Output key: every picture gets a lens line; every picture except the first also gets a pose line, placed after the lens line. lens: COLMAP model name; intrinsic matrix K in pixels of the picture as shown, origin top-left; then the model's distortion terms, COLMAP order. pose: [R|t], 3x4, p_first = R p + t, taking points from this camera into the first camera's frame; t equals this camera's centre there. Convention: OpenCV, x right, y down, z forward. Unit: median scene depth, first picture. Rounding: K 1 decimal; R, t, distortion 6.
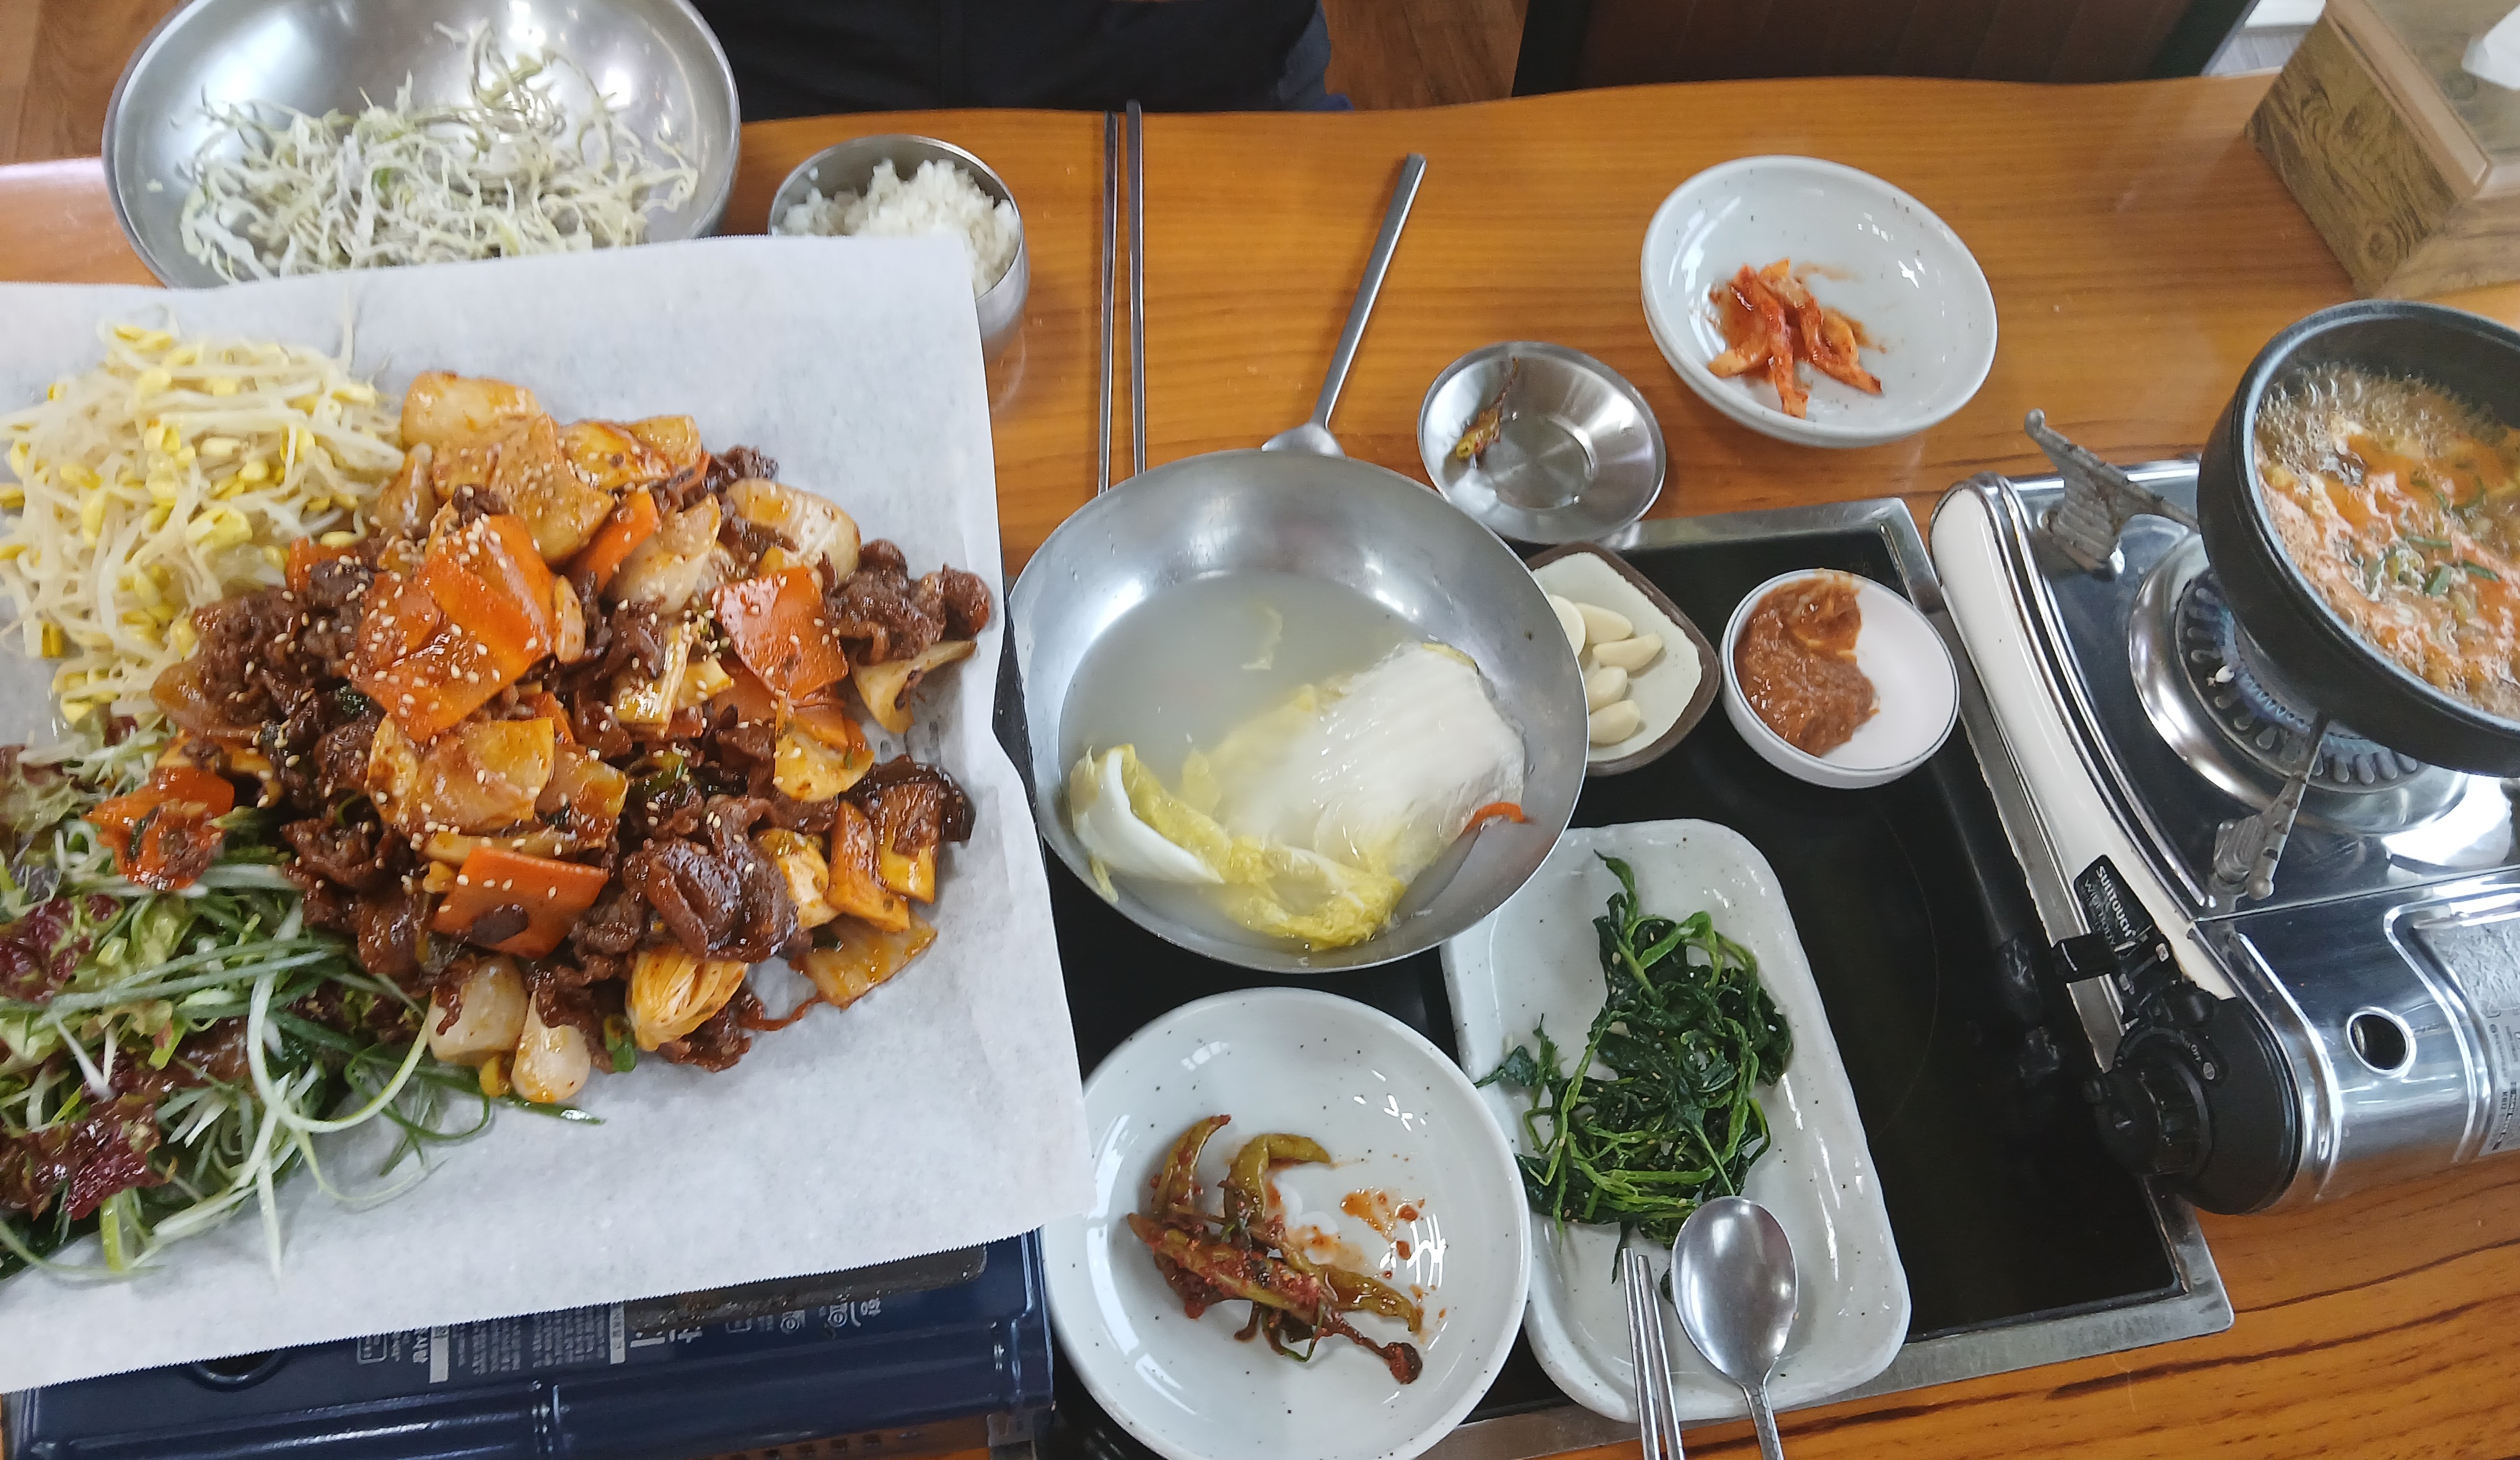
lens RADIAL K [[1982.8, 0, 1263.4], [0, 1982.8, 751.5], [0, 0, 1]] dist [0.061976, -0.120898]
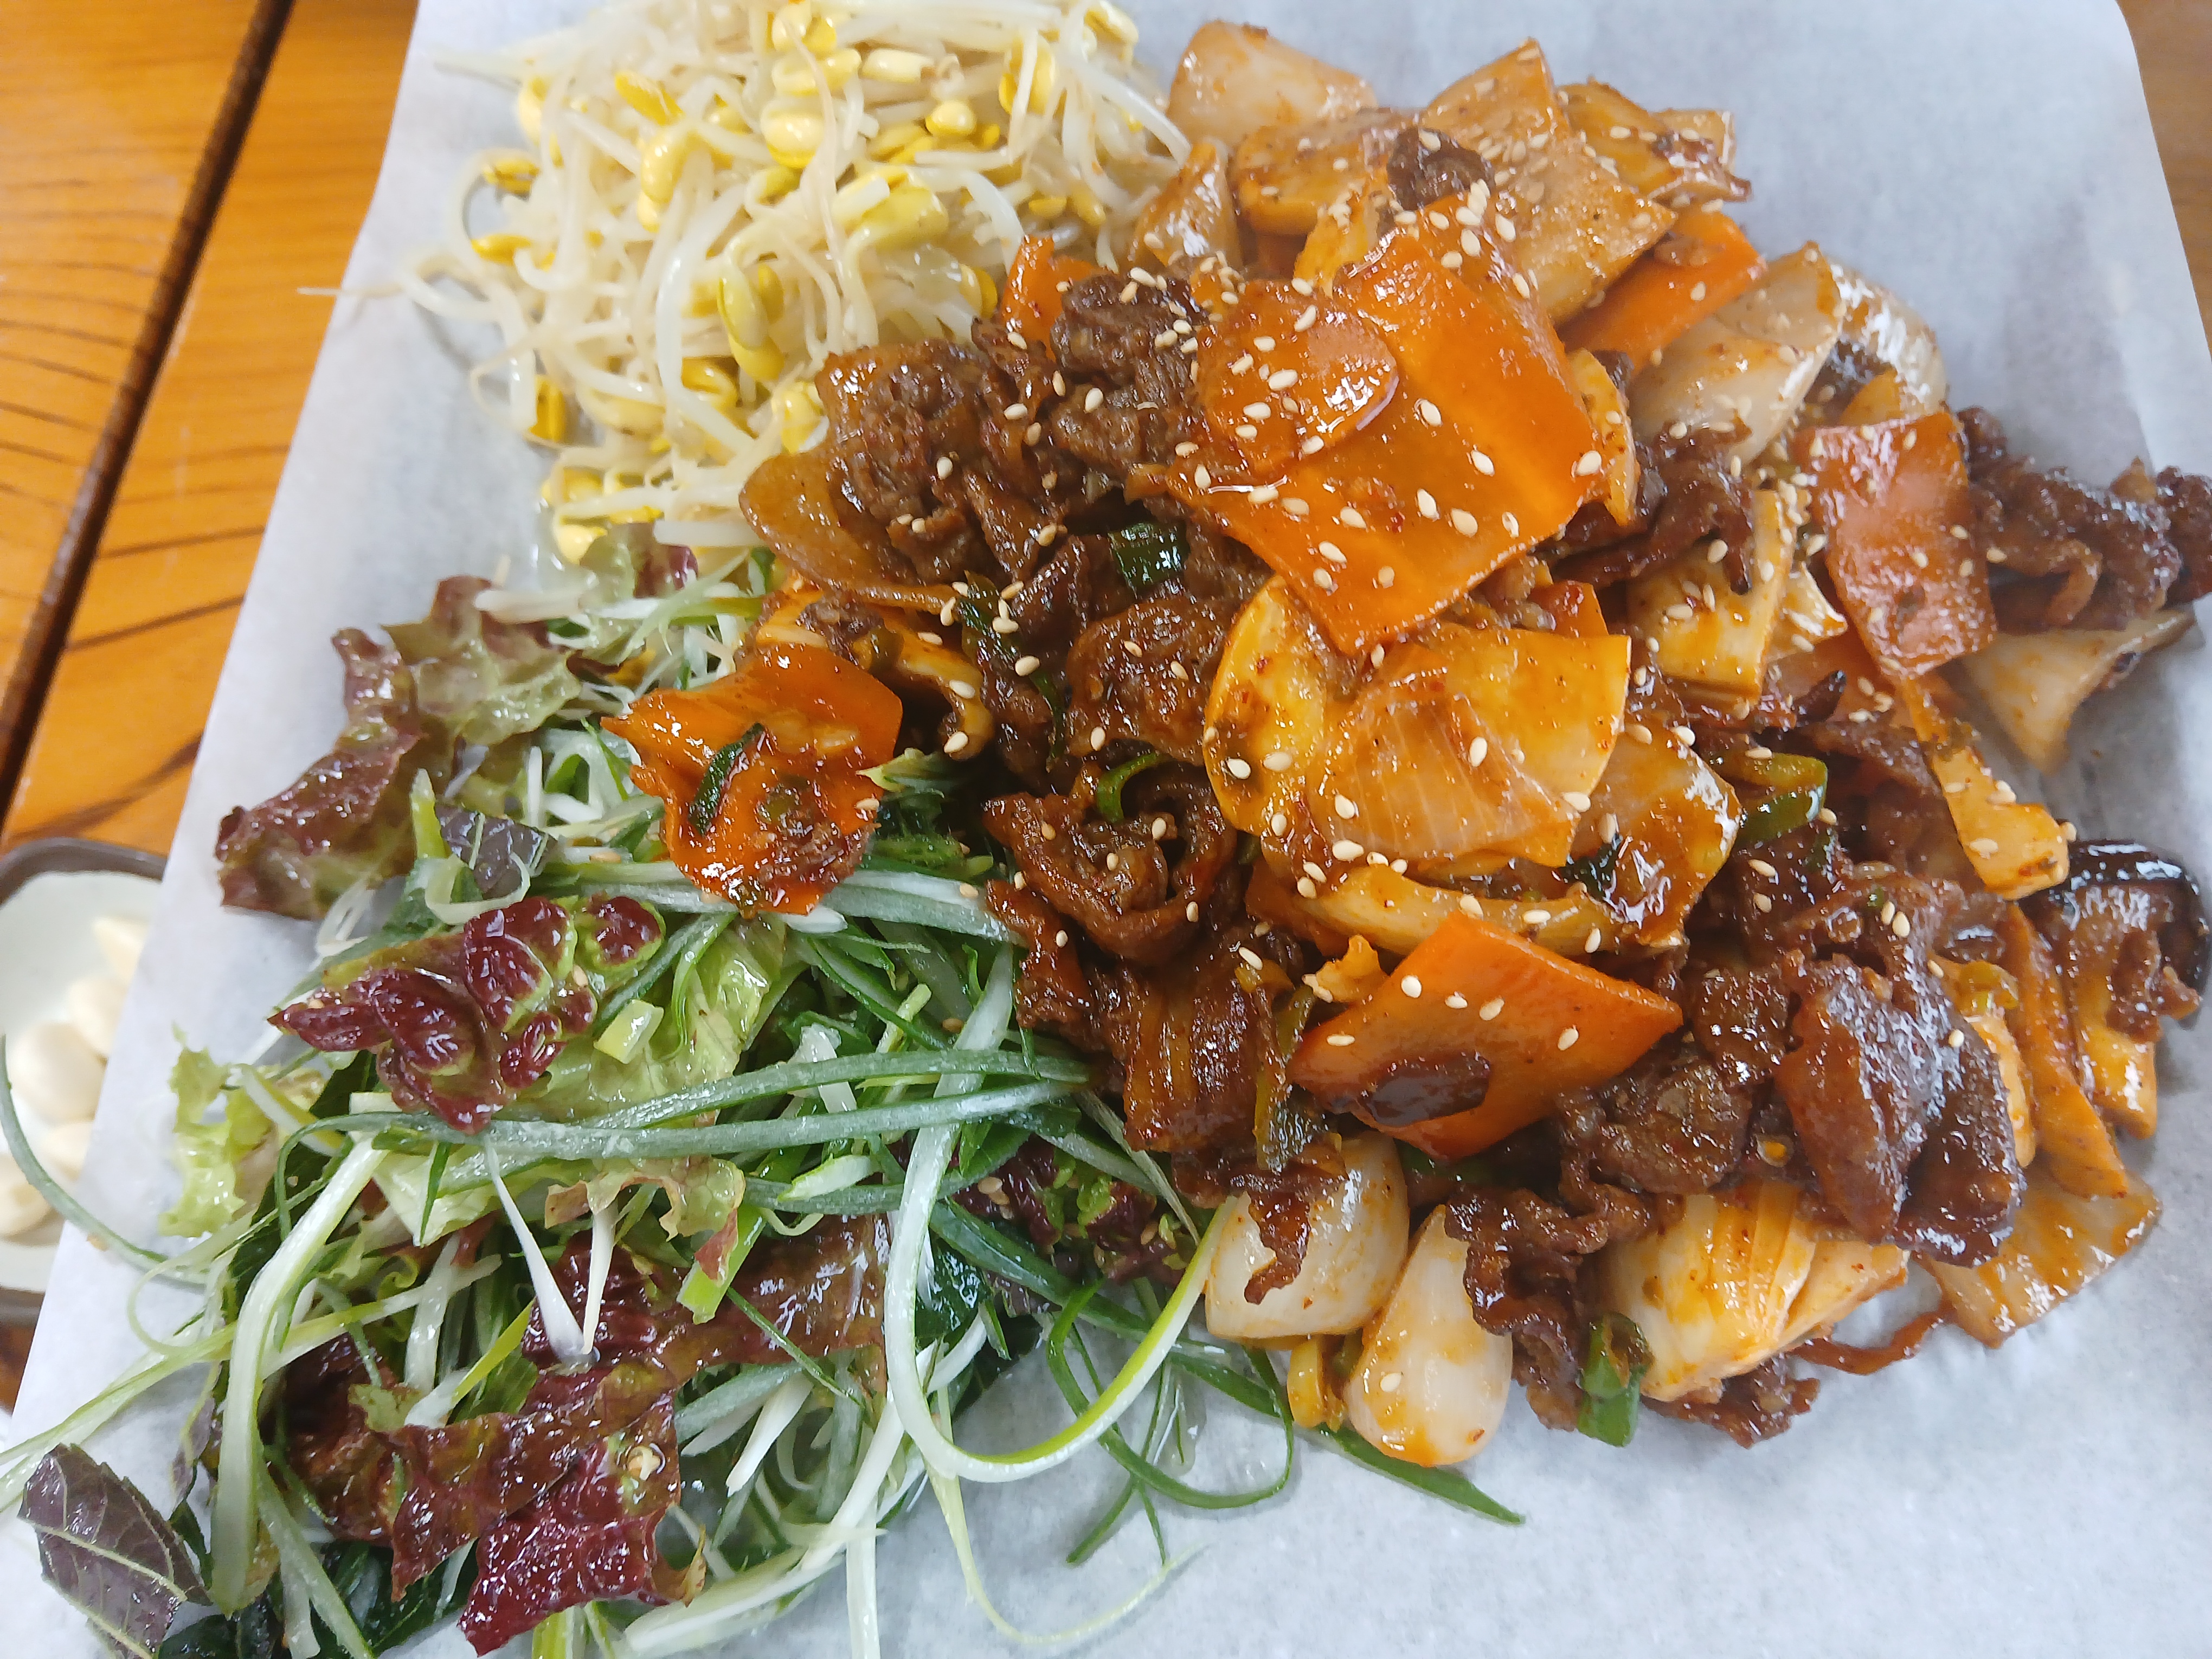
lens RADIAL K [[1708.7, 0, 1106.0], [0, 1708.7, 829.5], [0, 0, 1]] dist [0.059803, -0.092465]
pose [[0.974630, 0.140117, -0.174537, -0.381953], [-0.137328, 0.990129, 0.028016, 0.028129], [0.176740, -0.003336, 0.984252, 0.594075]]
